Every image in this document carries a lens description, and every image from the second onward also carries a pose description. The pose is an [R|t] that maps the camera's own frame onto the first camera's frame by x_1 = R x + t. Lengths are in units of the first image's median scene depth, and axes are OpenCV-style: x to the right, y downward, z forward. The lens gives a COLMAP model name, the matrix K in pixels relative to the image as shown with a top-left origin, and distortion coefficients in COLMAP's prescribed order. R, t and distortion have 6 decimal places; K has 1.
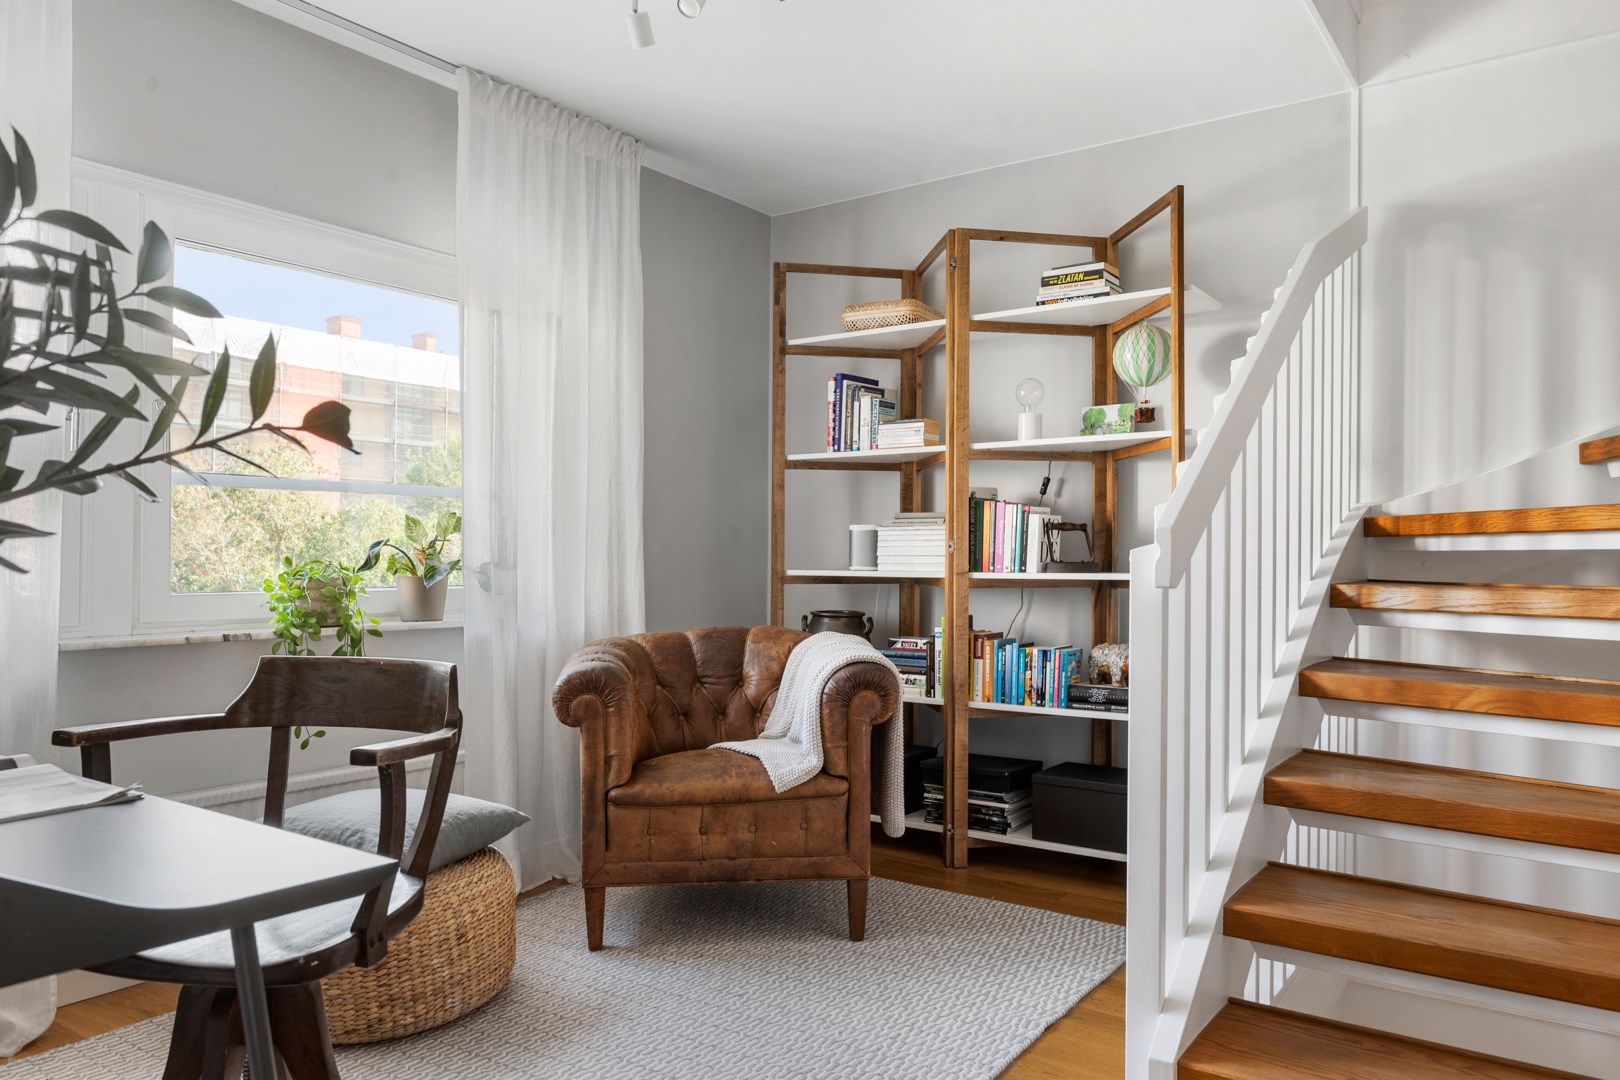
lens RADIAL K [[1125.4, 0, 810.0], [0, 1125.4, 540.0], [0, 0, 1]] dist [0.005284, 0.003611]
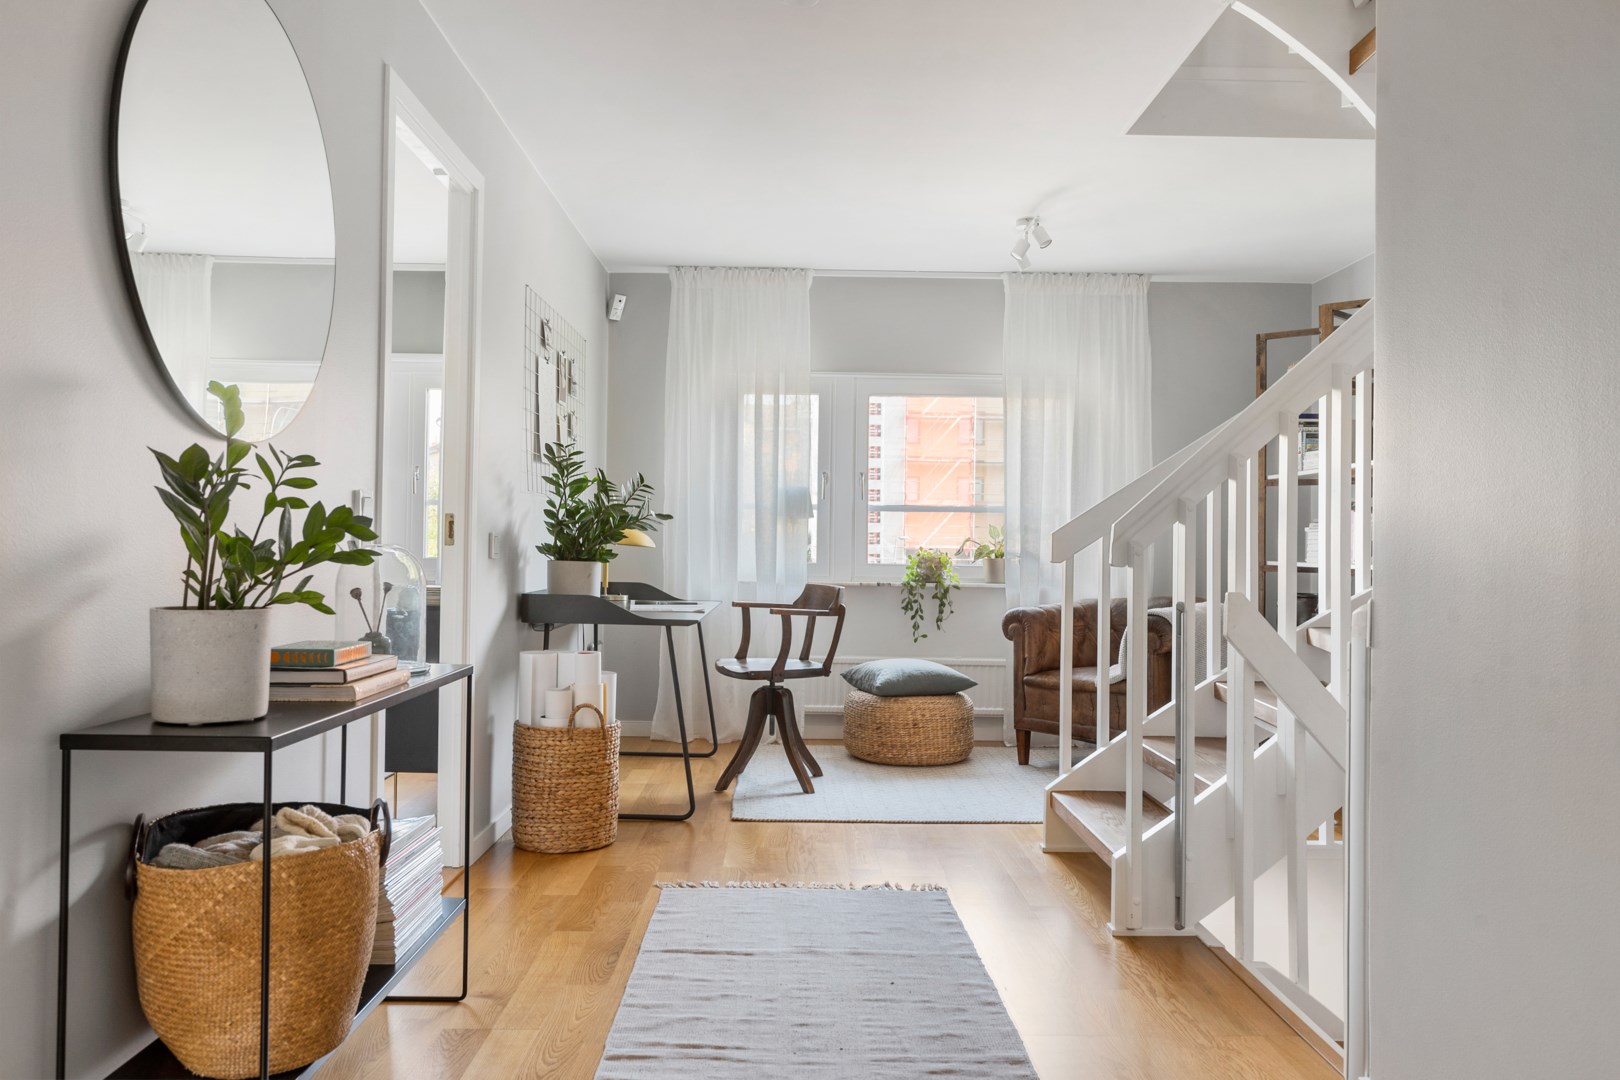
lens RADIAL K [[1259.3, 0, 810.0], [0, 1259.3, 540.0], [0, 0, 1]] dist [0.003615, 0.000320]
pose [[0.589570, 0.003136, -0.807711, 1.250774], [-0.002747, 0.999994, 0.001877, 0.000073], [0.807713, 0.001112, 0.589575, -0.470490]]
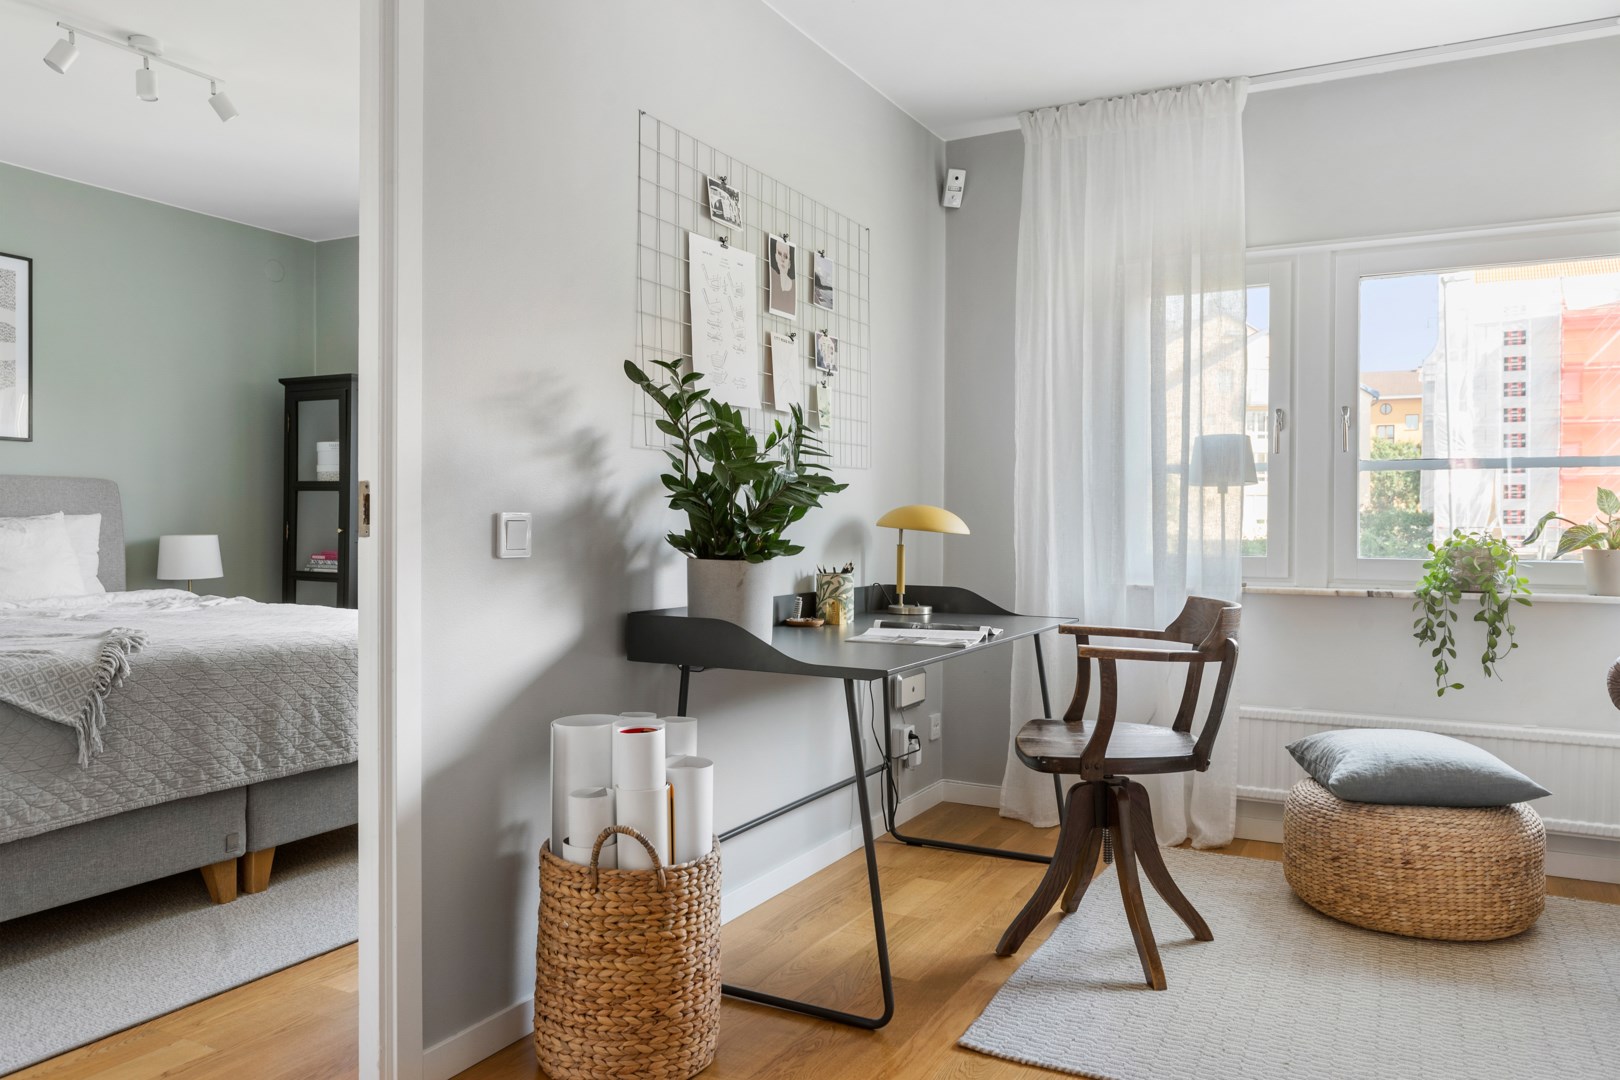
lens RADIAL K [[1185.9, 0, 810.0], [0, 1185.9, 540.0], [0, 0, 1]] dist [-0.008111, 0.000923]
pose [[0.126438, 0.012863, -0.991891, 0.666759], [0.009086, 0.999859, 0.014124, 0.003465], [0.991933, -0.010798, 0.126303, 0.213512]]
